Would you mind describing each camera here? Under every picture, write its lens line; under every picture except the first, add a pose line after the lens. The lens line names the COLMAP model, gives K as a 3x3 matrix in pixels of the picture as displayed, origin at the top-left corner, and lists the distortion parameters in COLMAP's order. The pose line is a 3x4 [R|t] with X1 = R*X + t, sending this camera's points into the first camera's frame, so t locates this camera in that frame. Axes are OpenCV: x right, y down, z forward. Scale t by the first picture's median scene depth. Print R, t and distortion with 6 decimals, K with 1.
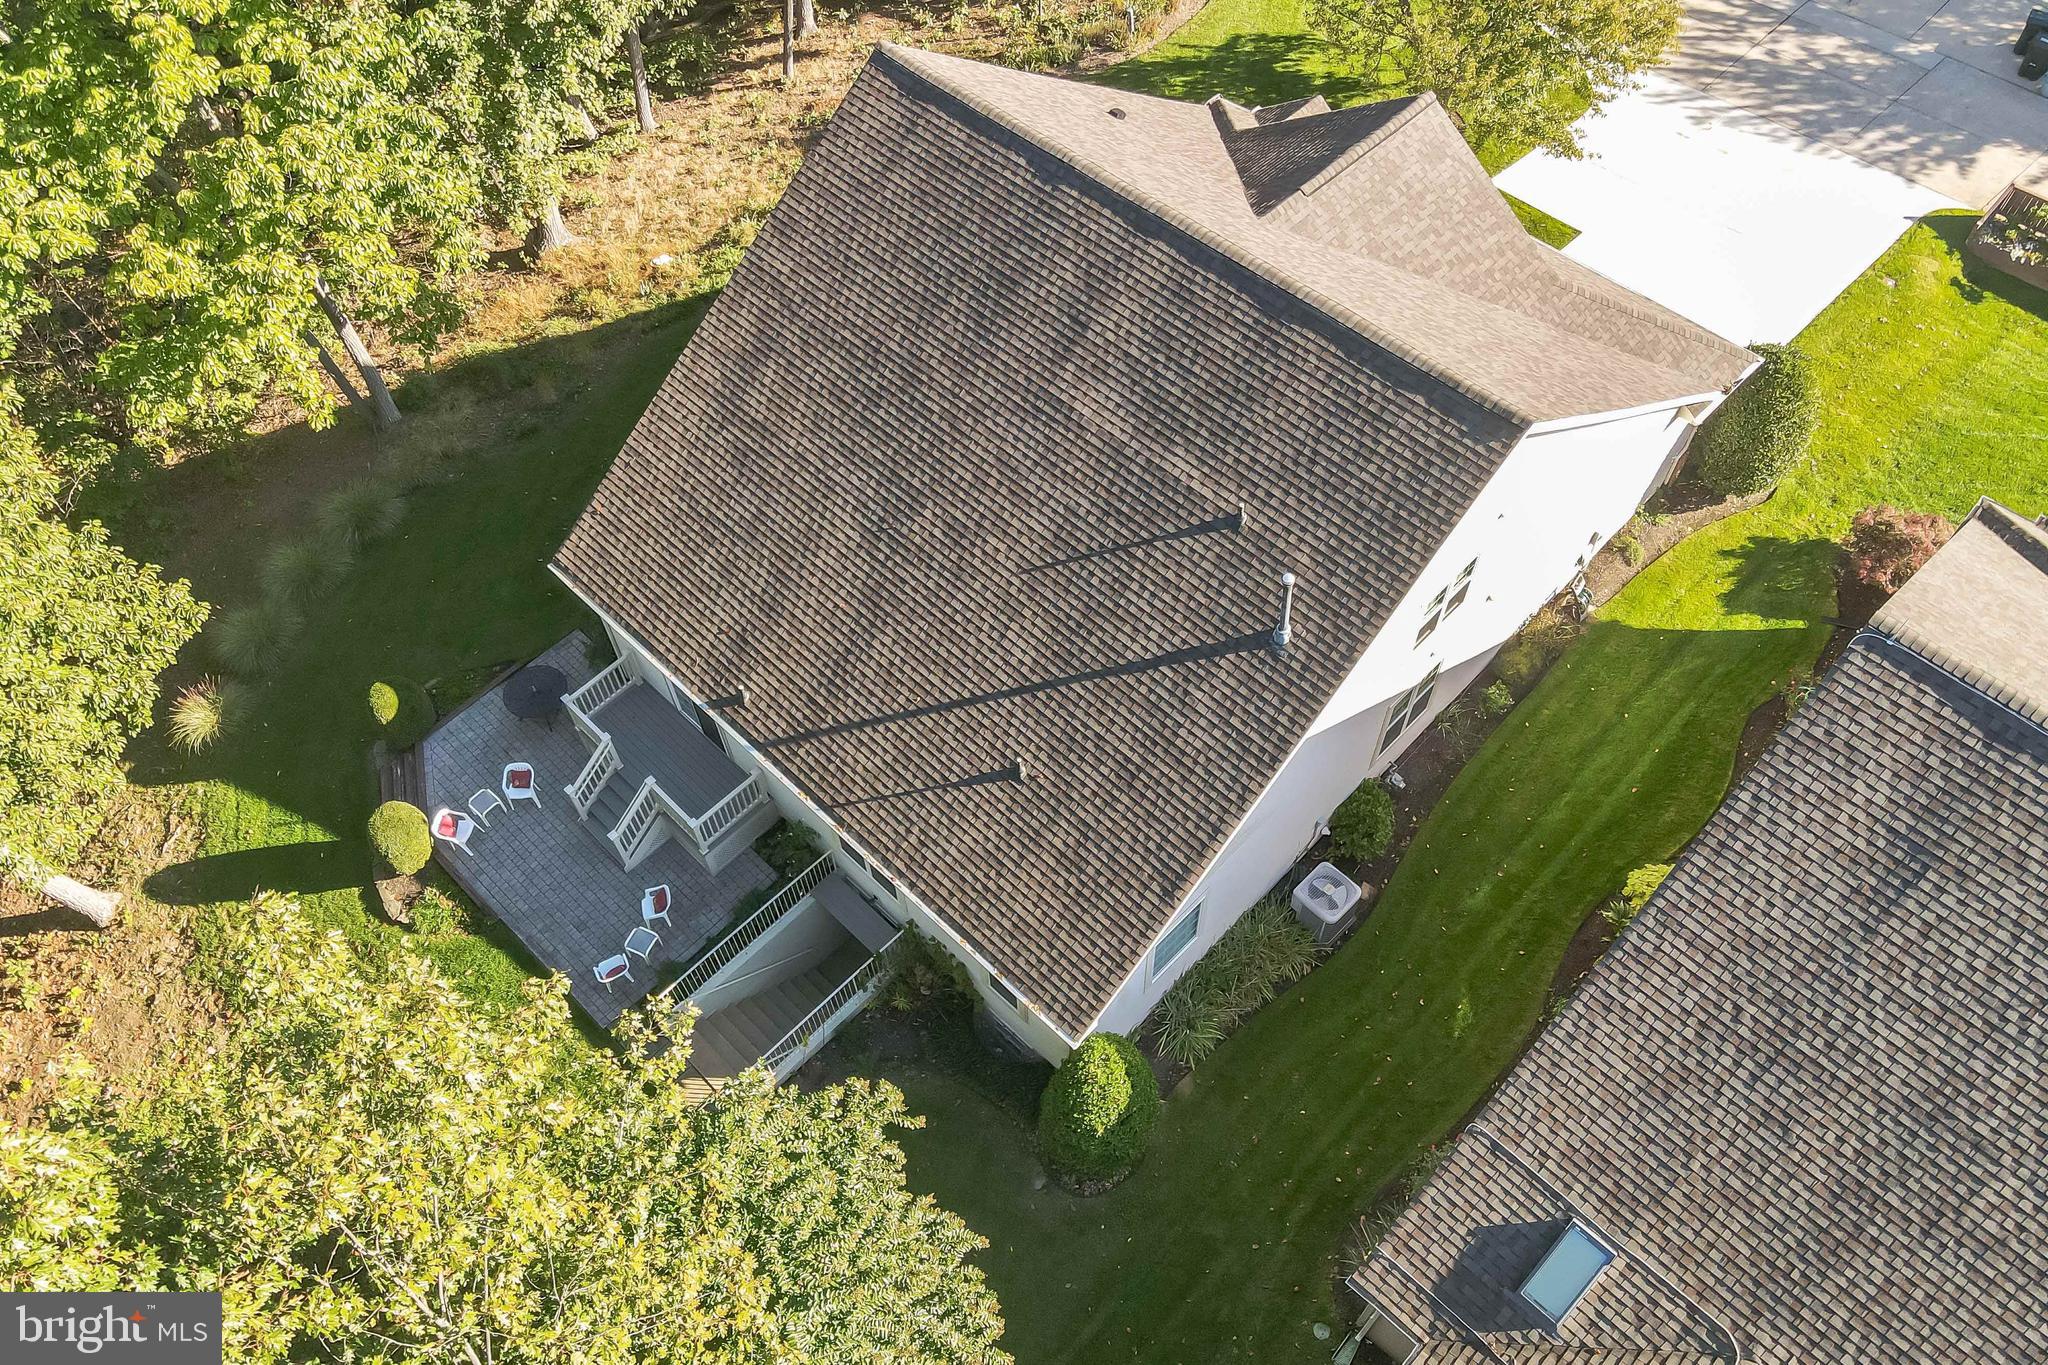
lens RADIAL K [[1497.7, 0, 1024.0], [0, 1497.7, 682.5], [0, 0, 1]] dist [0.004253, 0.003688]
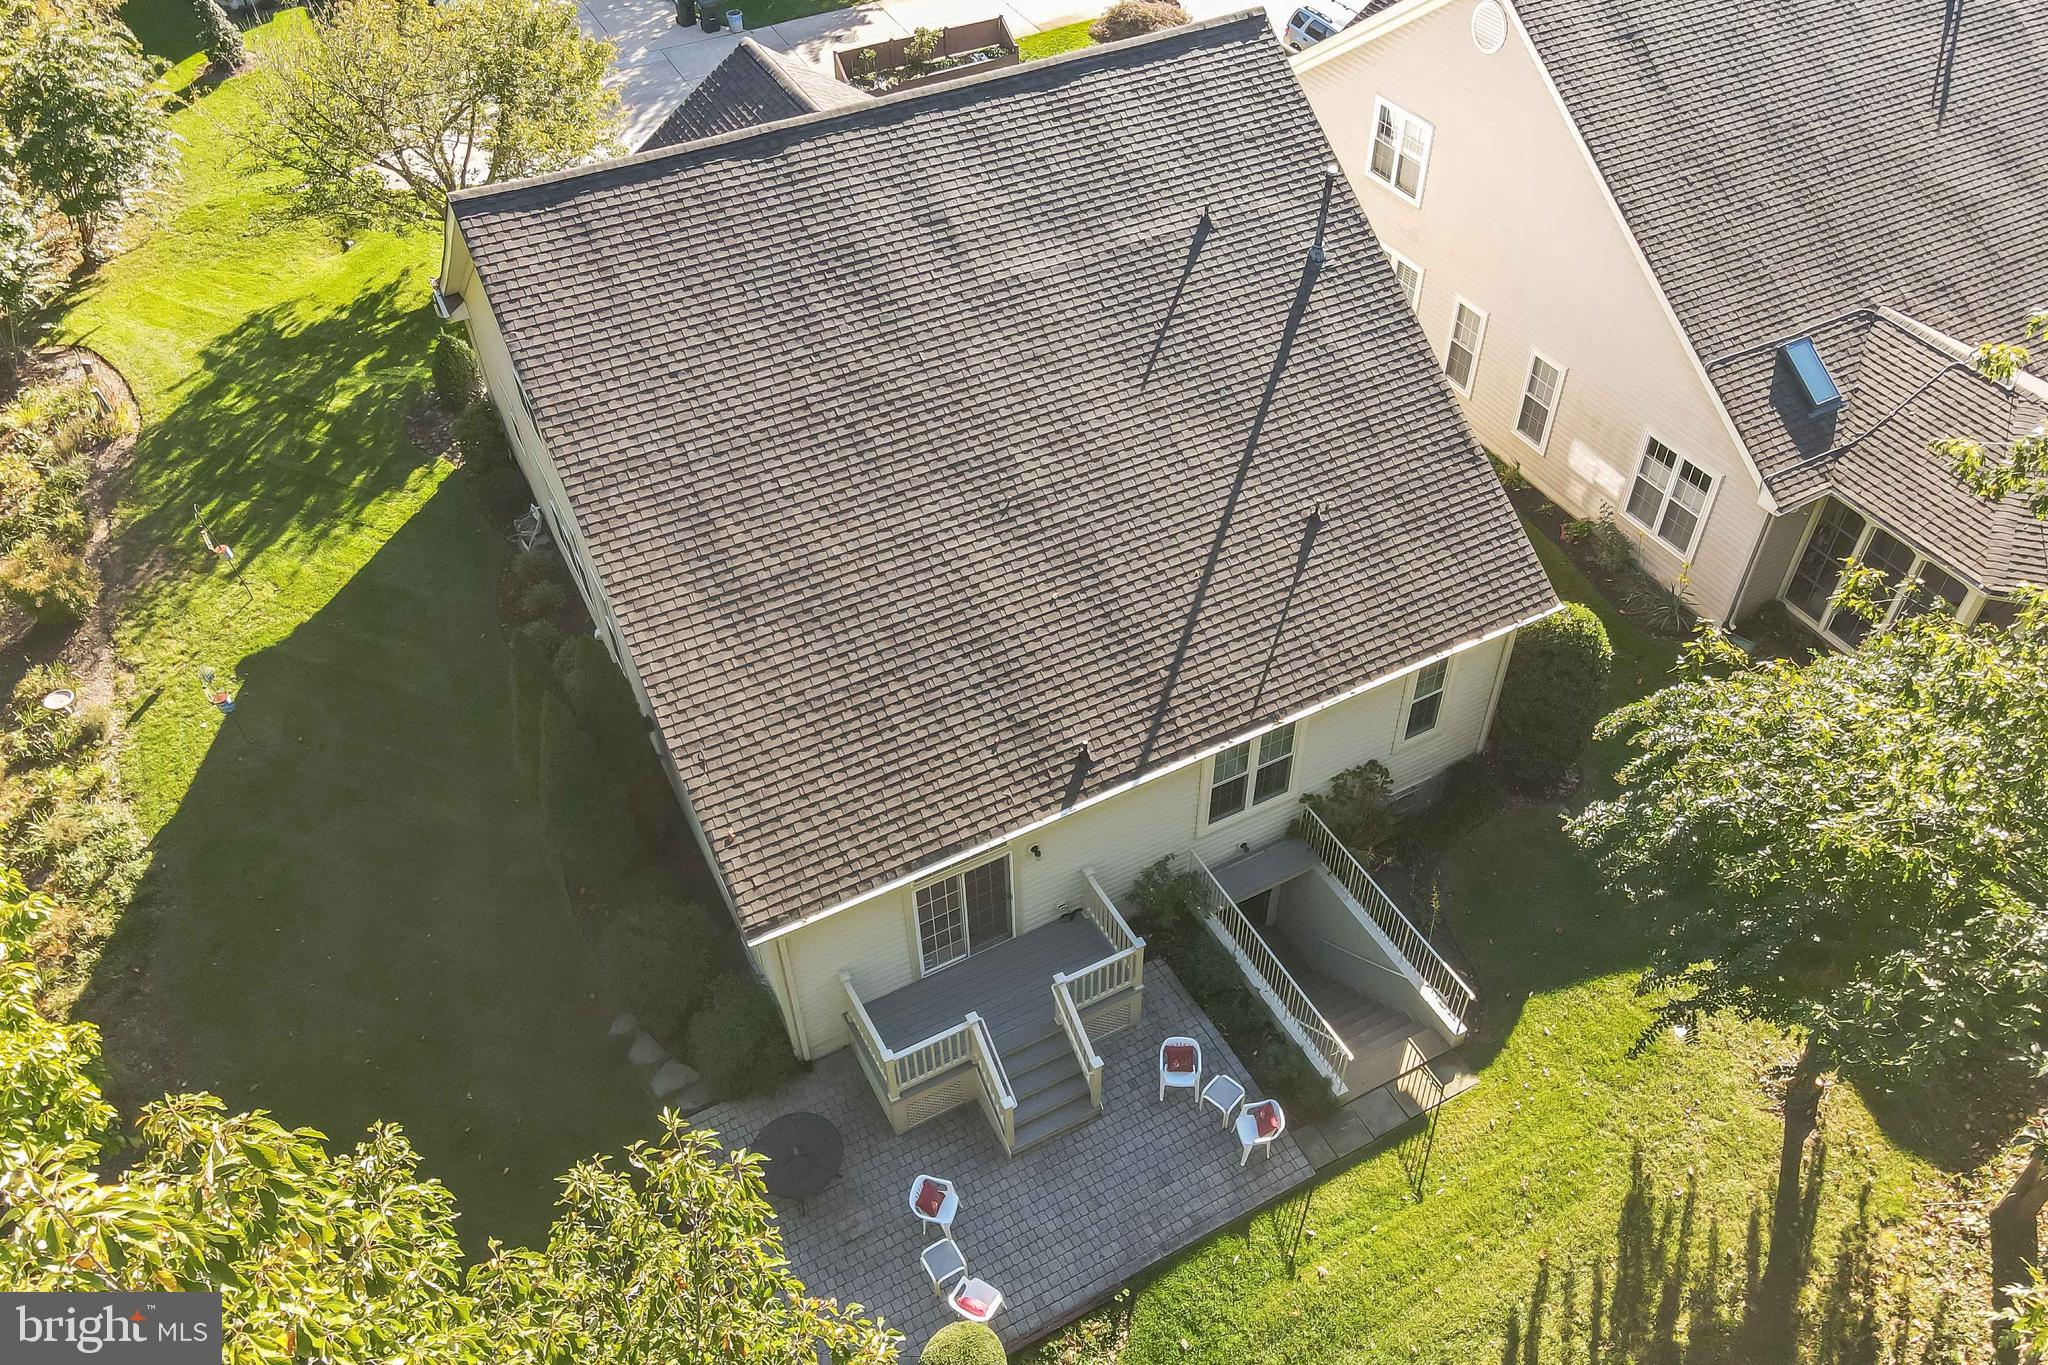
lens RADIAL K [[1497.7, 0, 1024.0], [0, 1497.7, 682.5], [0, 0, 1]] dist [0.004253, 0.003688]
pose [[0.313229, -0.651404, 0.691058, -0.755509], [0.791752, 0.580951, 0.188745, -0.199440], [-0.524420, 0.488026, 0.697721, 0.441686]]
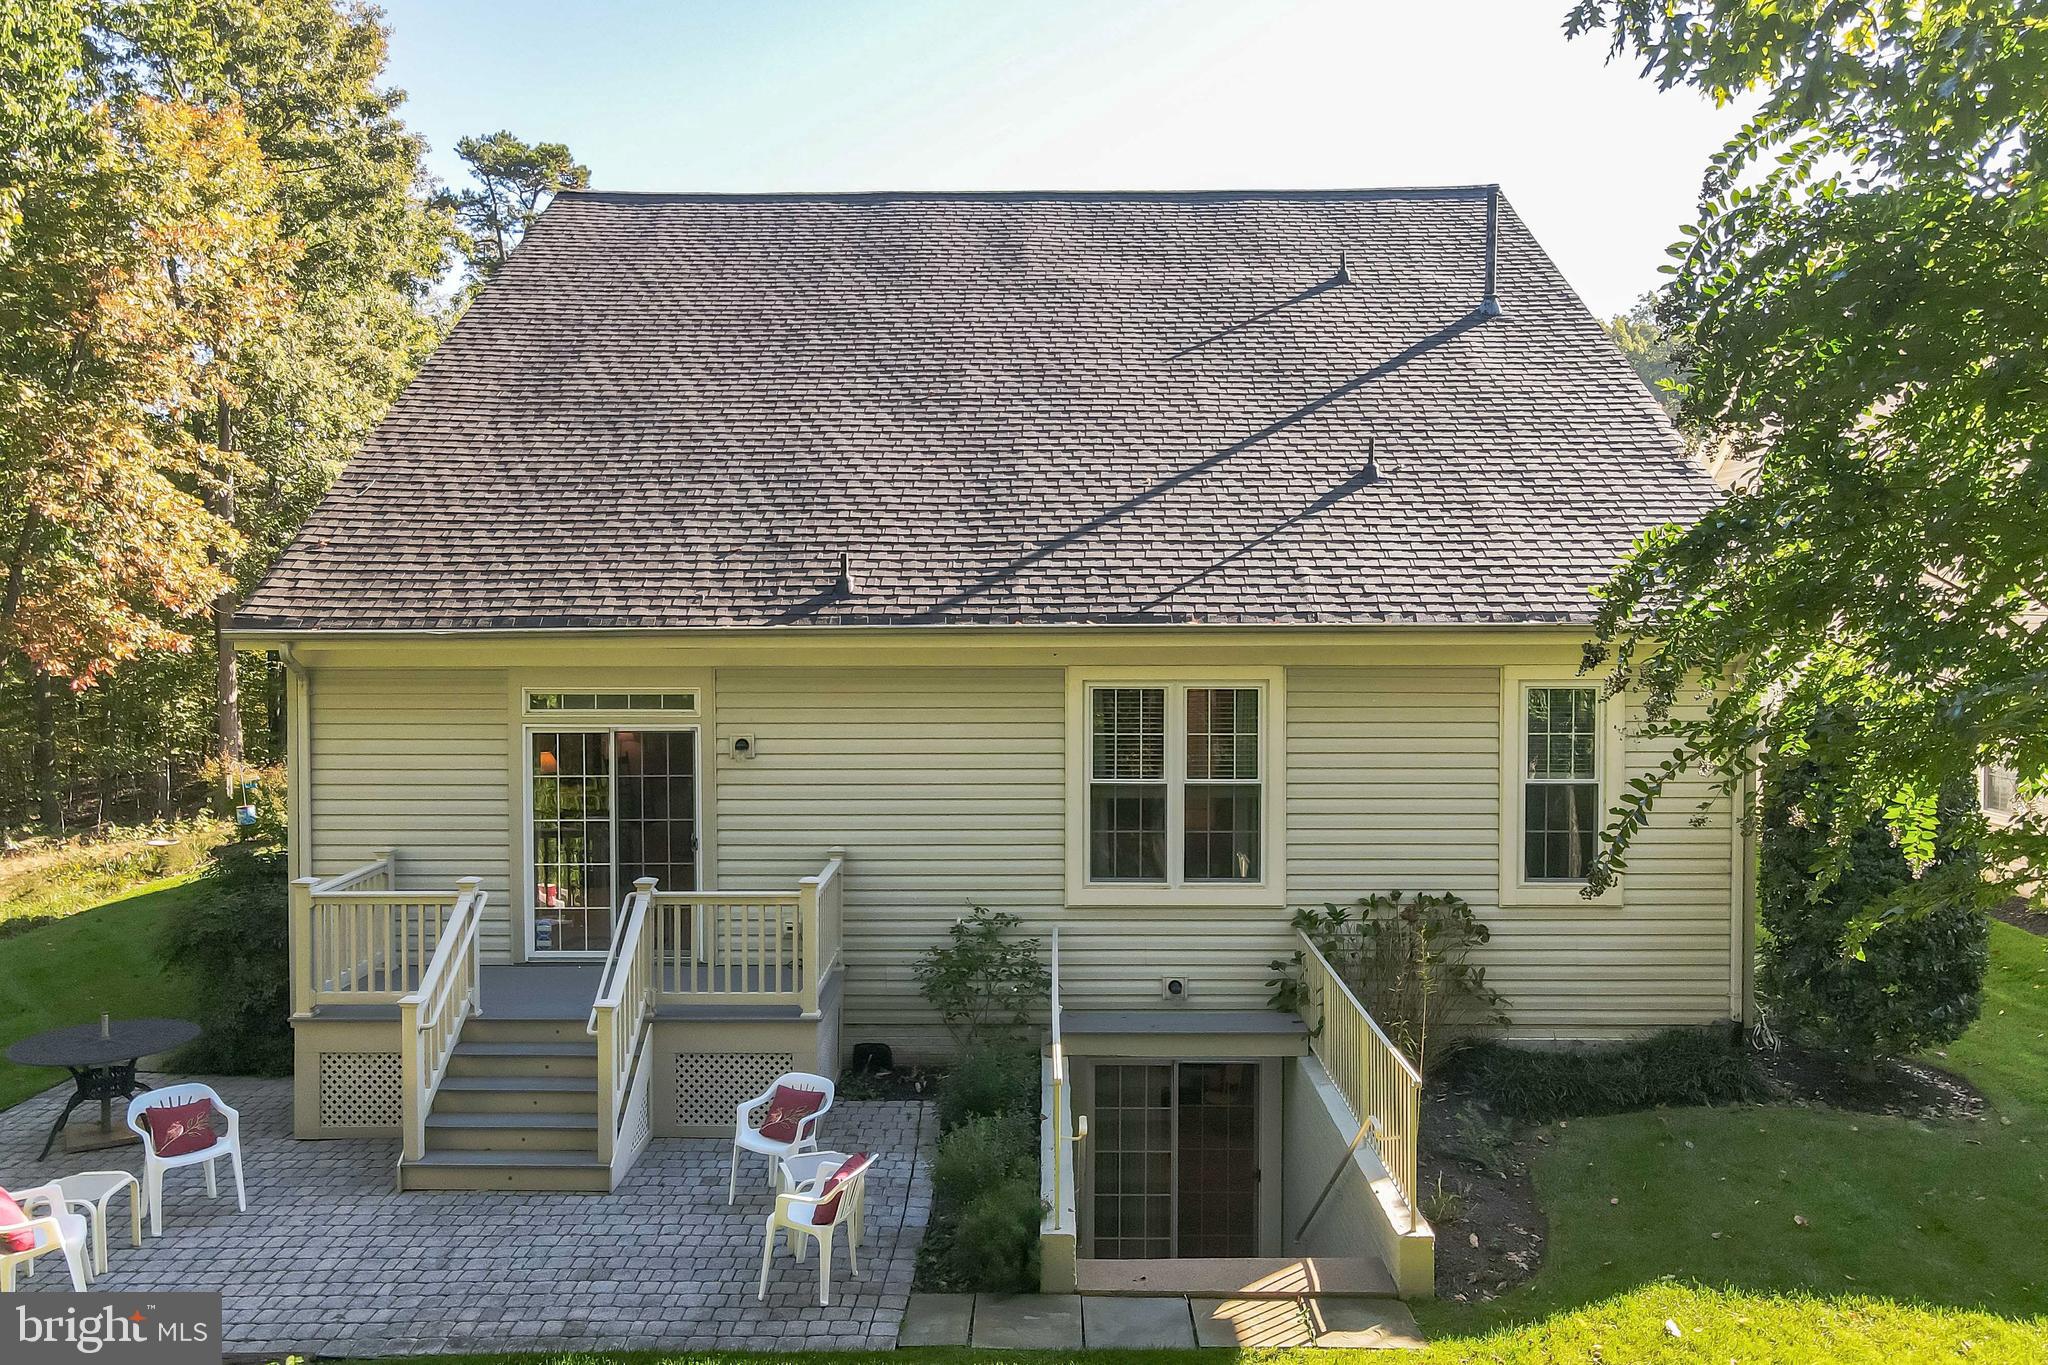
lens RADIAL K [[1497.7, 0, 1024.0], [0, 1497.7, 682.5], [0, 0, 1]] dist [0.004253, 0.003688]
pose [[0.723835, -0.013991, 0.689831, -0.510068], [0.559704, 0.596559, -0.575194, 0.367860], [-0.403477, 0.802447, 0.439642, 0.799327]]
